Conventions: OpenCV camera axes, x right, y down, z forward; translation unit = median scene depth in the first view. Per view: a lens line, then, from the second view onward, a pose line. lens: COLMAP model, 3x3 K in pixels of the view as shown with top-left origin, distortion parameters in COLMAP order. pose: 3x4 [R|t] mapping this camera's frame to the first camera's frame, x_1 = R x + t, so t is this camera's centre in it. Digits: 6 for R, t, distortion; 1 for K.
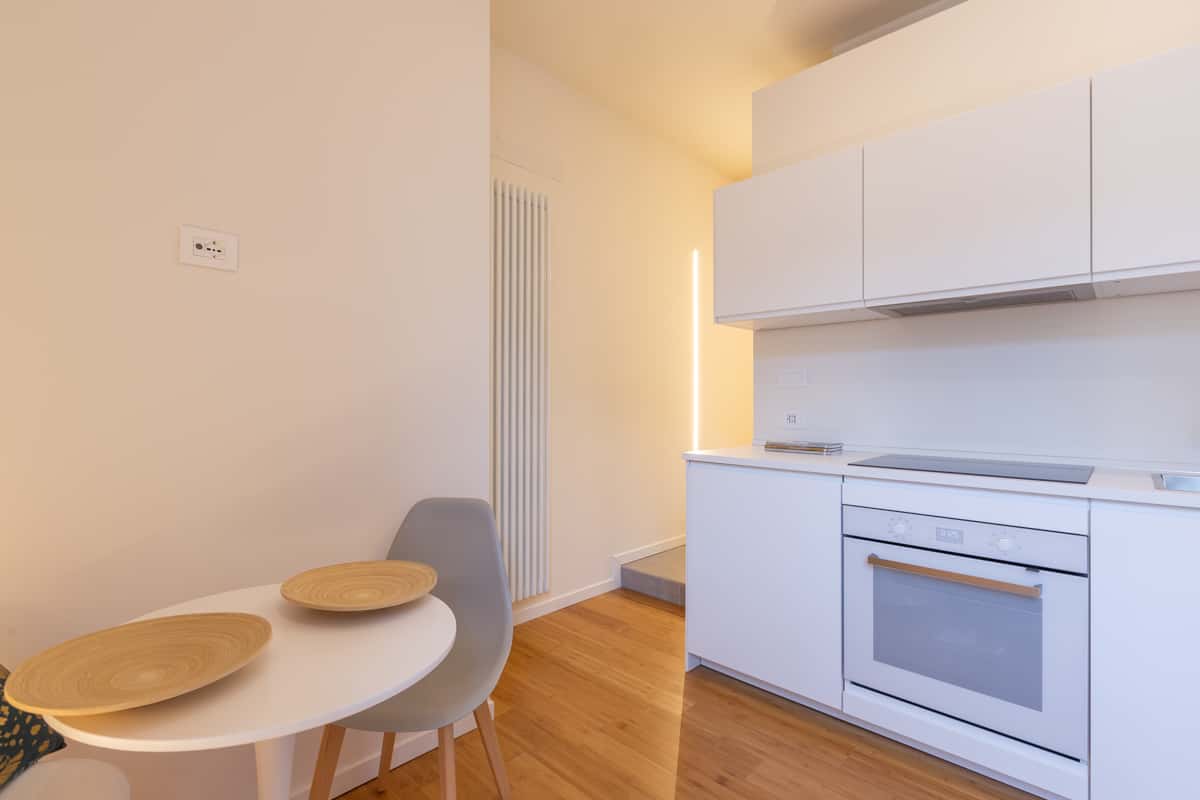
lens RADIAL K [[548.4, 0, 557.4], [0, 548.4, 400.0], [0, 0, 1]] dist [0.002818, -0.001862]
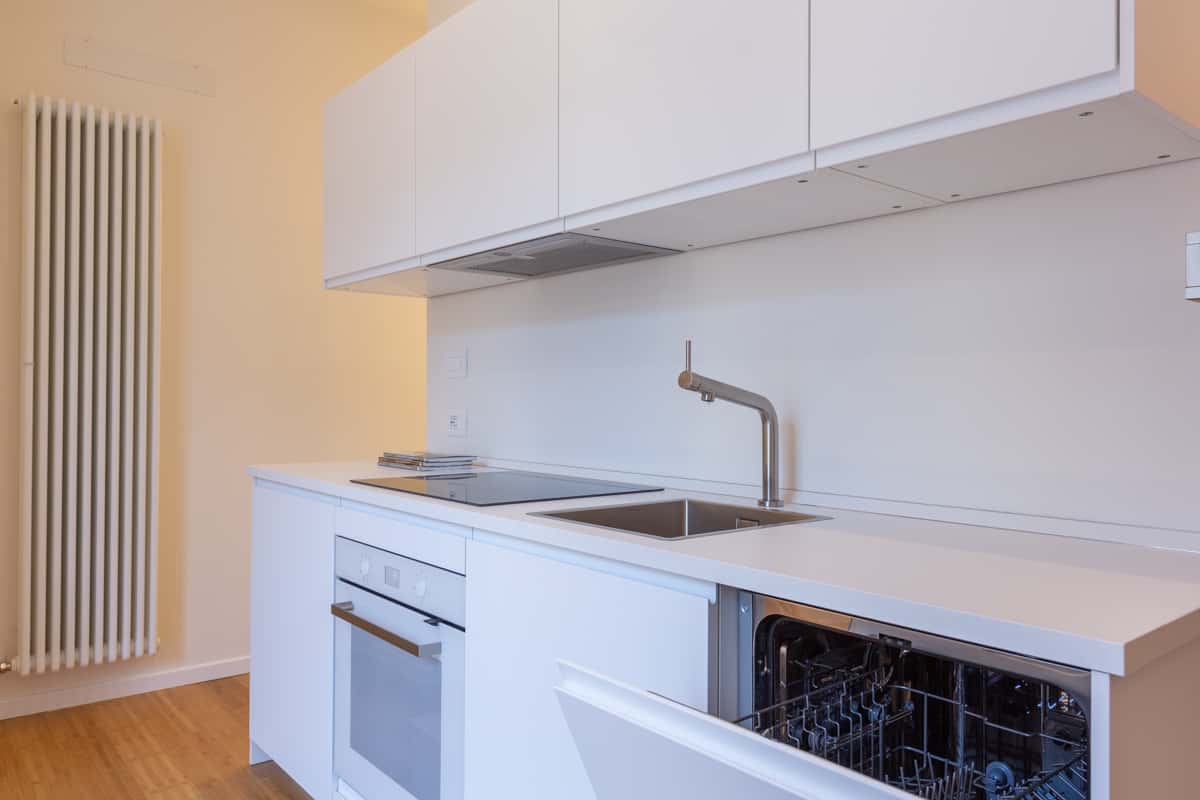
lens RADIAL K [[832.8, 0, 525.8], [0, 832.8, 394.7], [0, 0, 1]] dist [0.003184, 0.000349]
pose [[0.992582, -0.000364, -0.121576, 0.831413], [-0.000242, 0.999988, -0.004967, 0.005548], [0.121576, 0.004959, 0.992570, -0.075556]]
